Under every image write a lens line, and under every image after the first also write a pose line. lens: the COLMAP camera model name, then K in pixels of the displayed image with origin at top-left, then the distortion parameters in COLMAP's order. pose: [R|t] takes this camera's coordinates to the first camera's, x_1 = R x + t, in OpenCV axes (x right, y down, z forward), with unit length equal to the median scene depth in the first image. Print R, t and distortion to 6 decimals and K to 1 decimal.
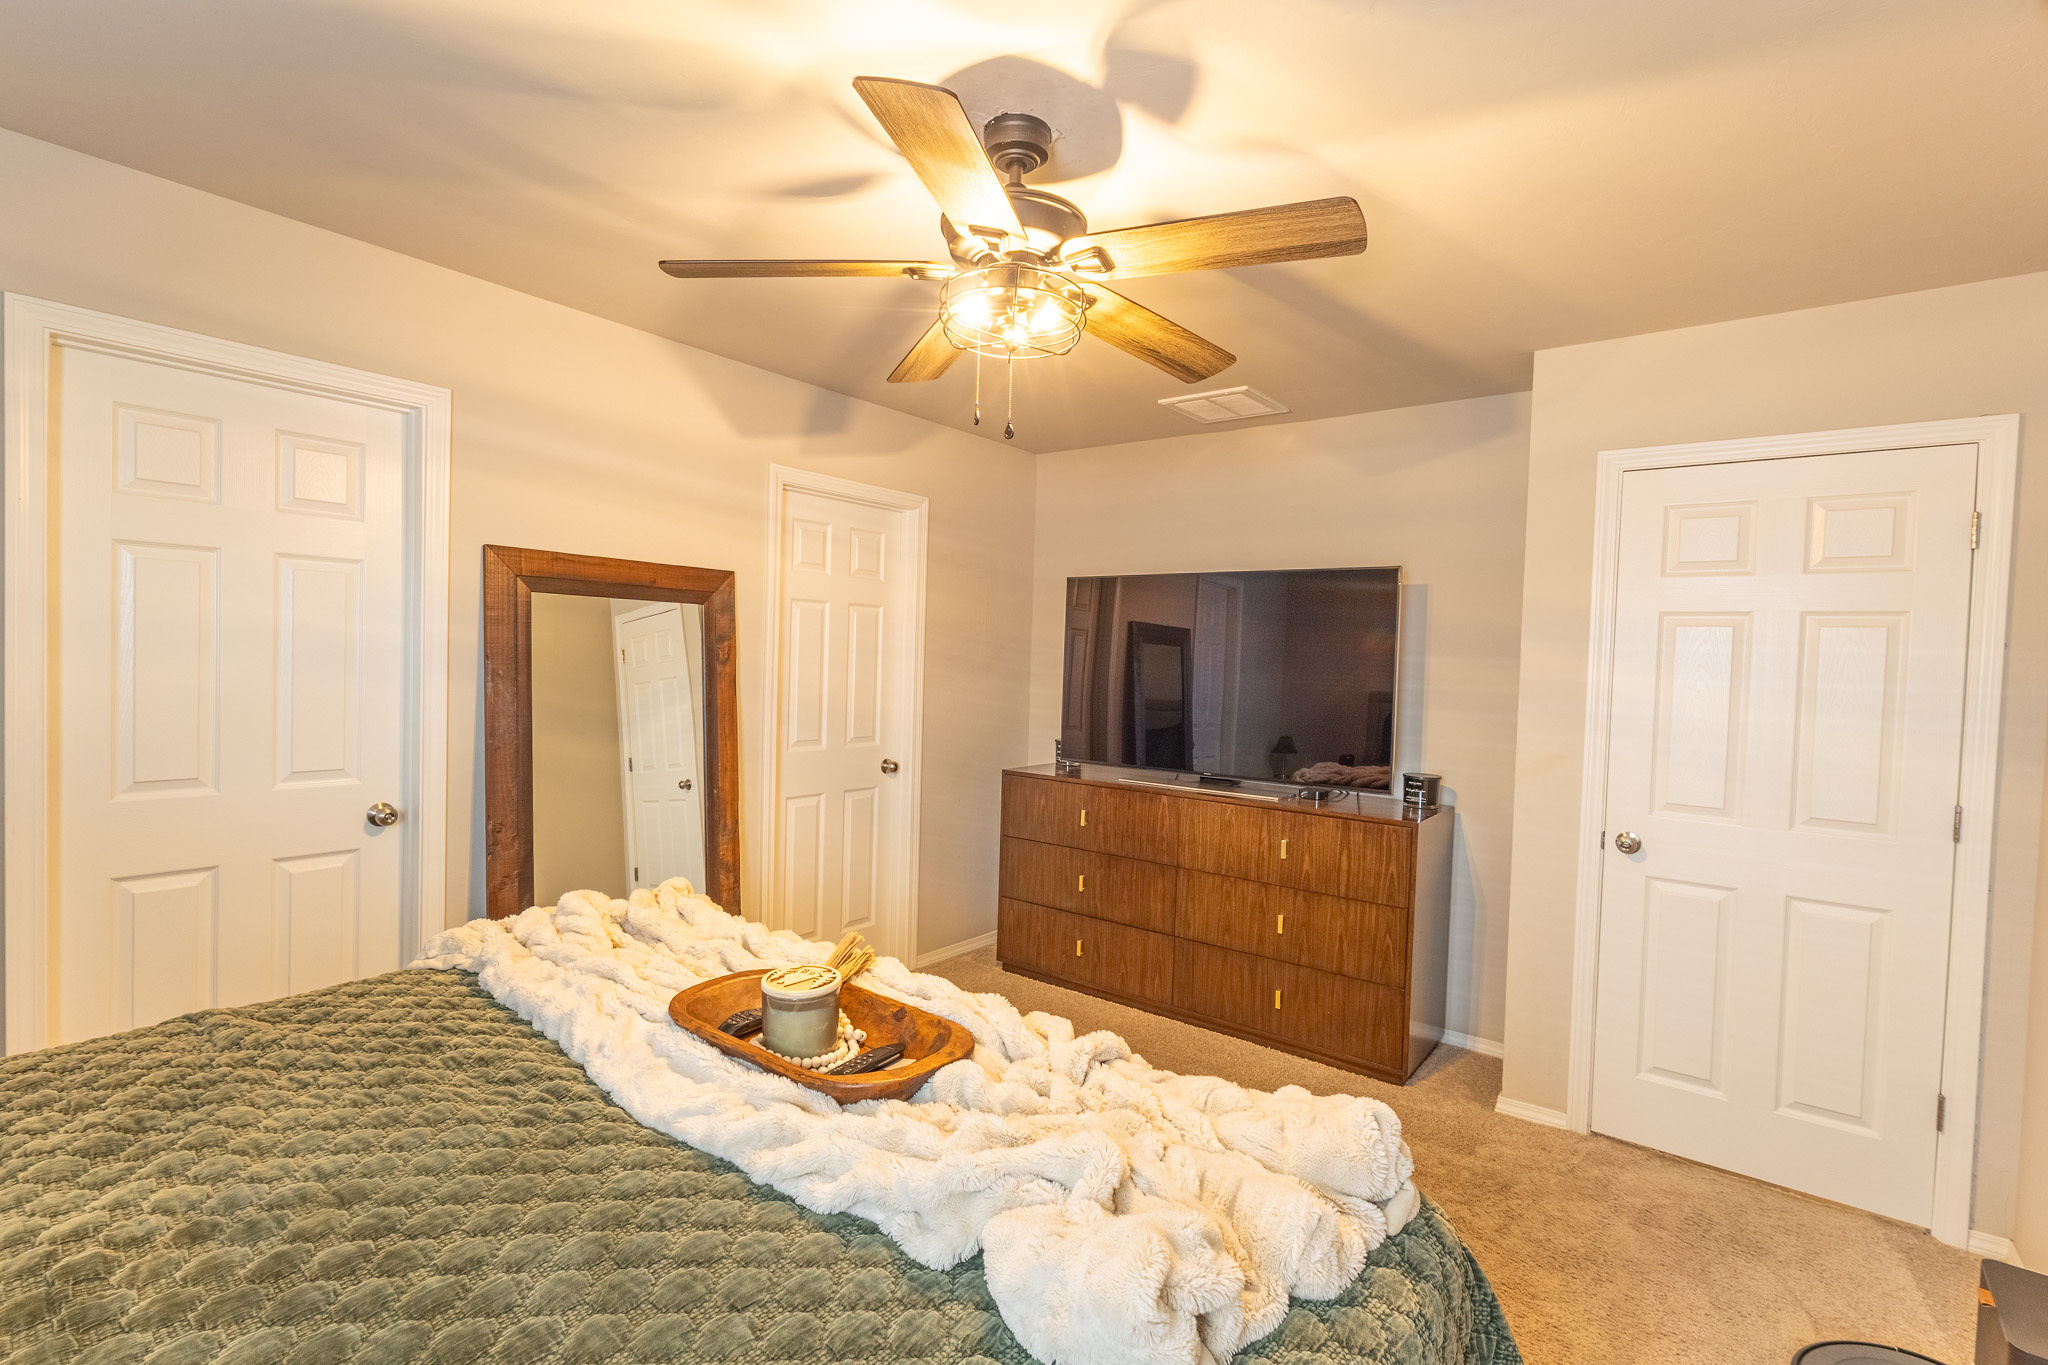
lens RADIAL K [[961.3, 0, 1022.2], [0, 961.3, 653.0], [0, 0, 1]] dist [0.001772, 0.000339]
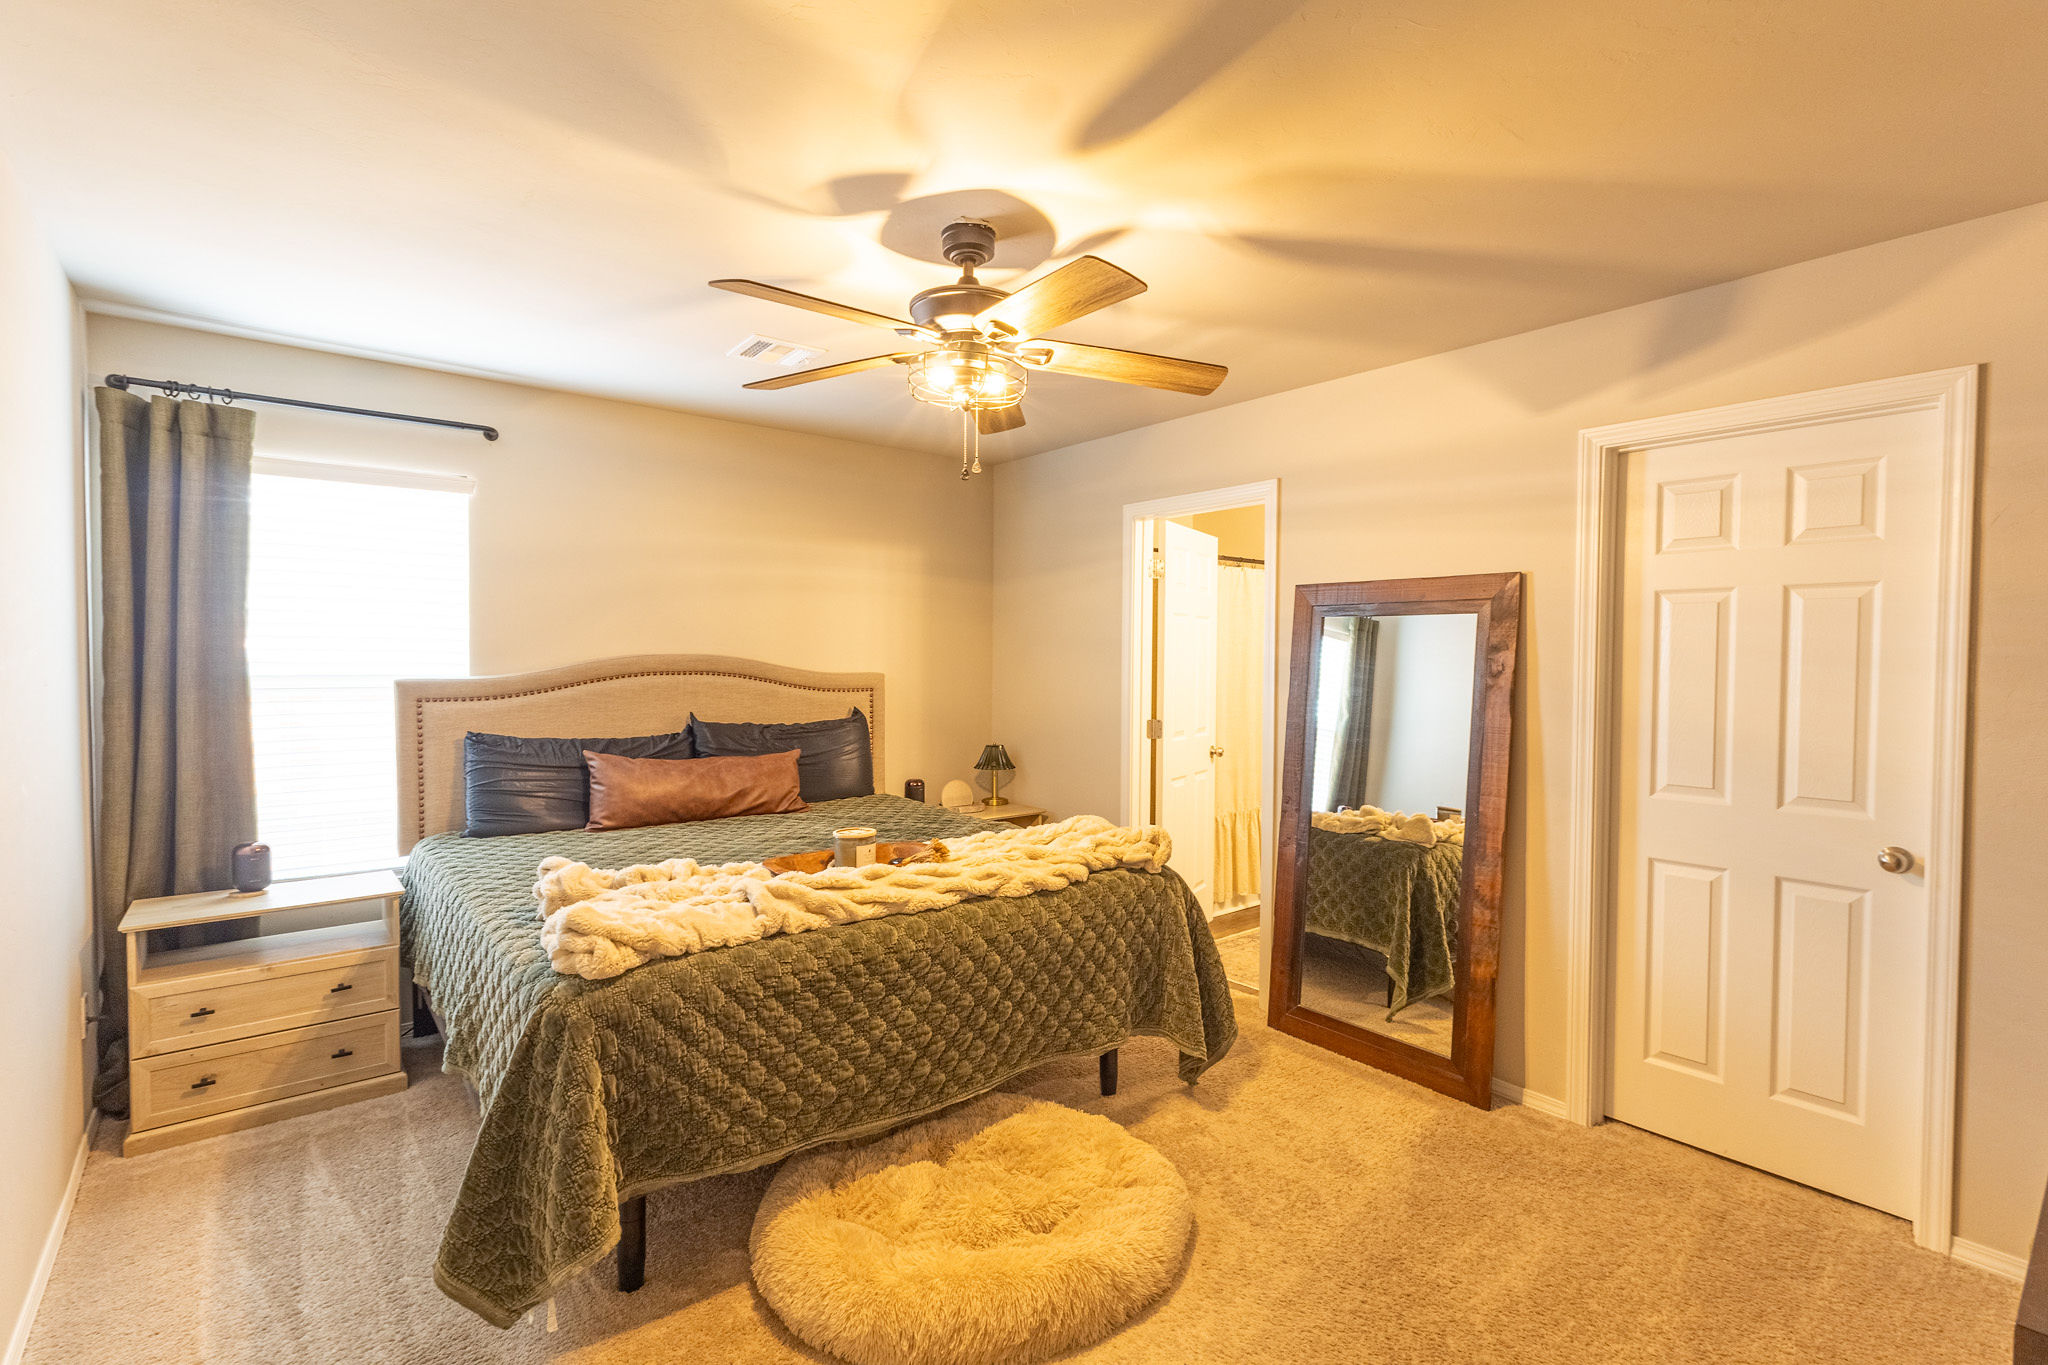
lens RADIAL K [[937.7, 0, 1024.0], [0, 937.7, 682.5], [0, 0, 1]] dist [0.001645, 0.000841]
pose [[-0.248731, -0.005752, -0.968556, 0.649859], [-0.010783, 0.999937, -0.003169, 0.024378], [0.968513, 0.009655, -0.248777, 0.773490]]
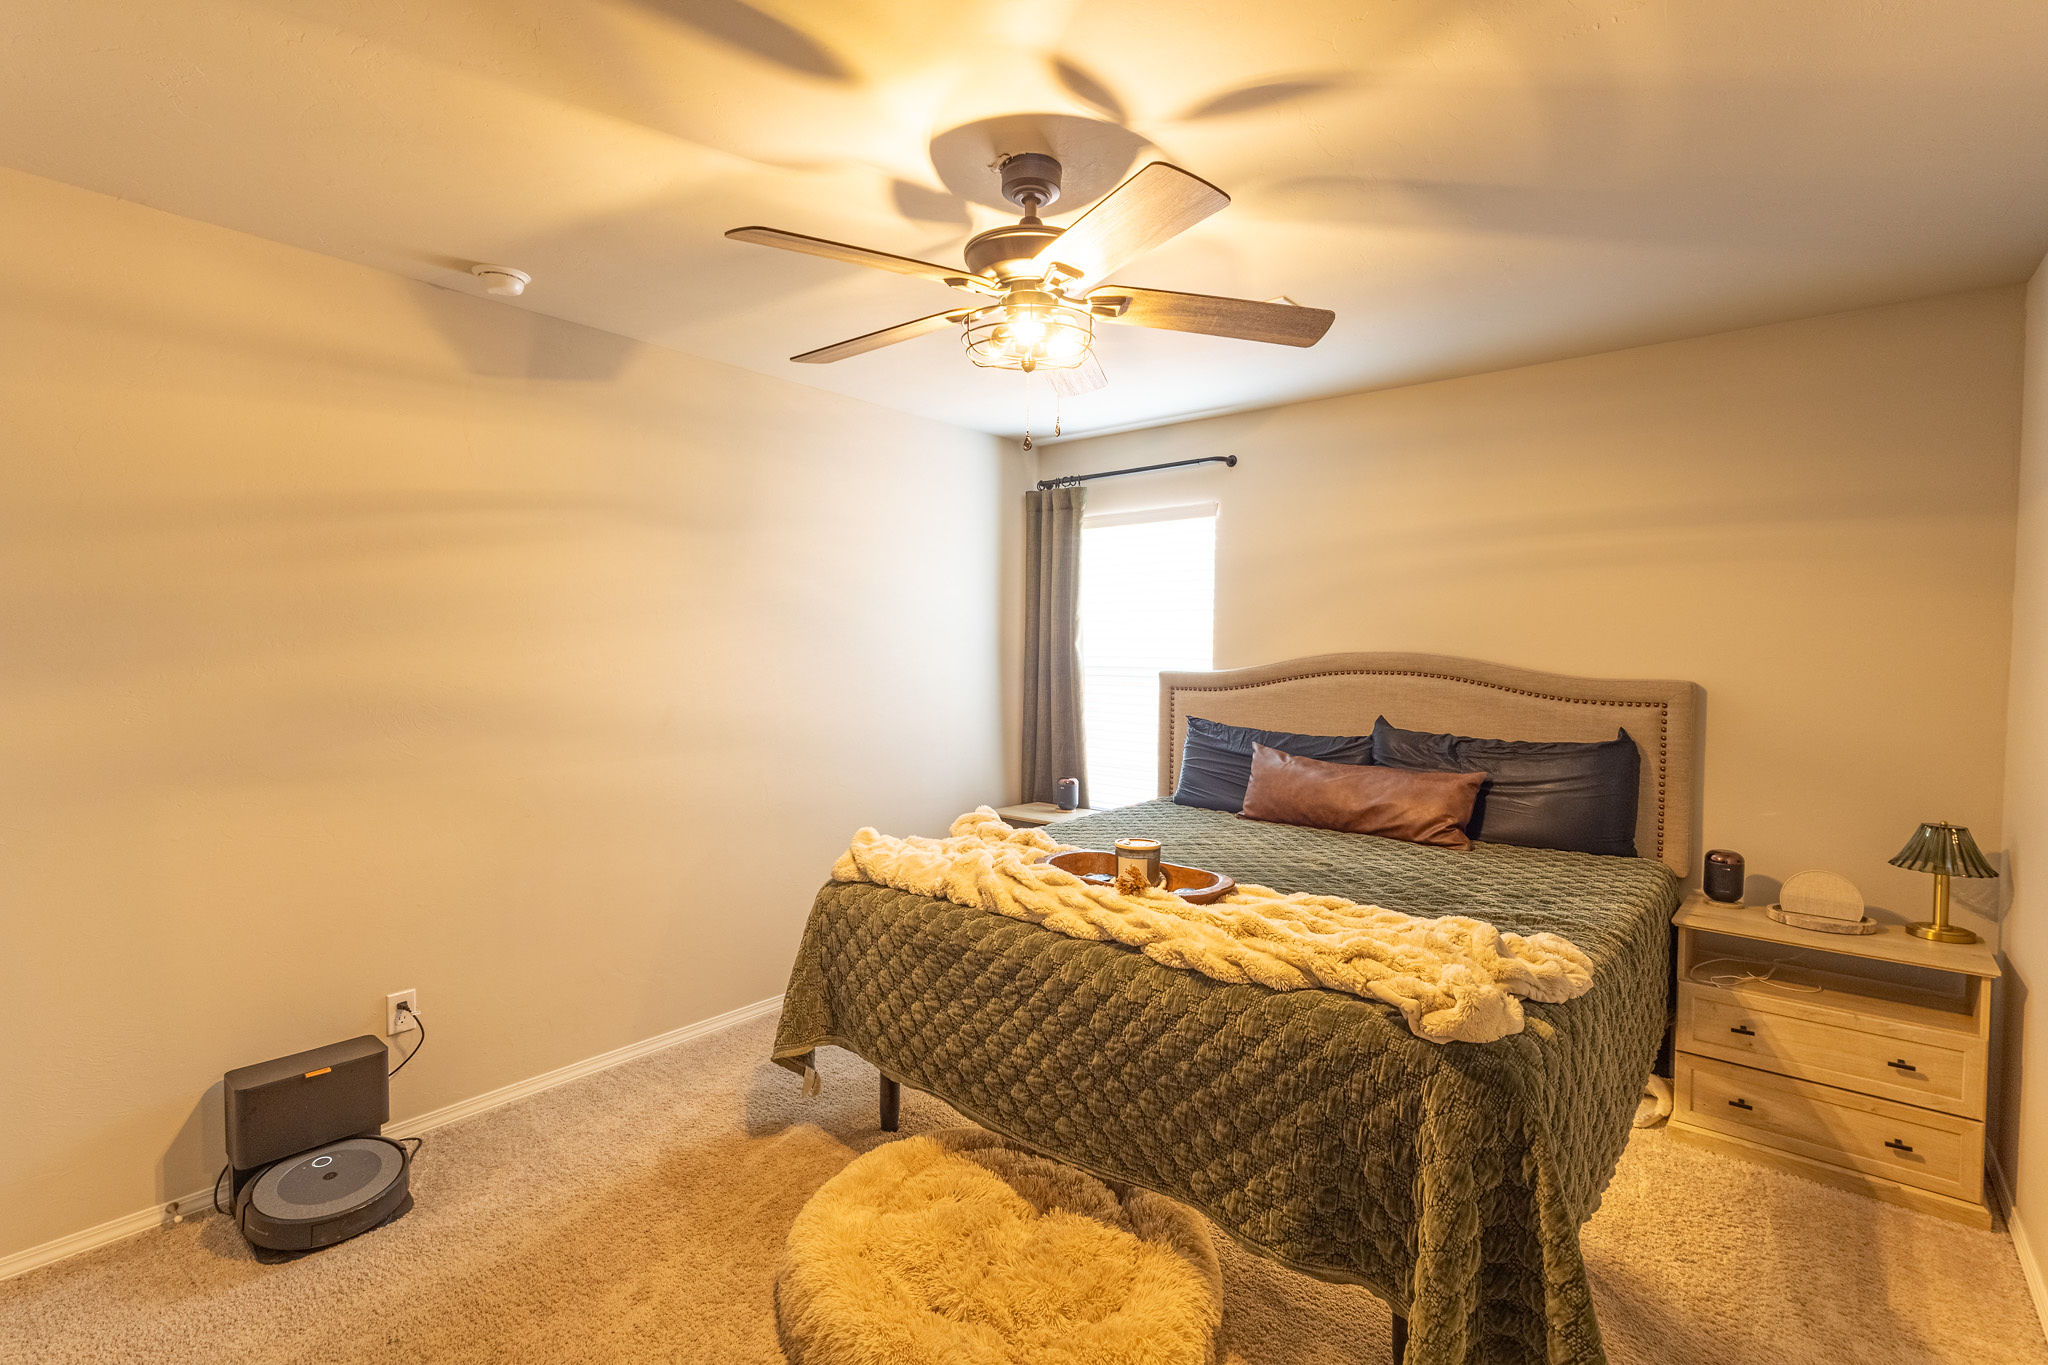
lens RADIAL K [[937.7, 0, 1024.0], [0, 937.7, 682.5], [0, 0, 1]] dist [0.001645, 0.000841]
pose [[-0.998038, -0.040437, 0.047793, -0.040463], [-0.038793, 0.998639, 0.034853, 0.002653], [-0.049137, 0.032931, -0.998249, 1.174880]]
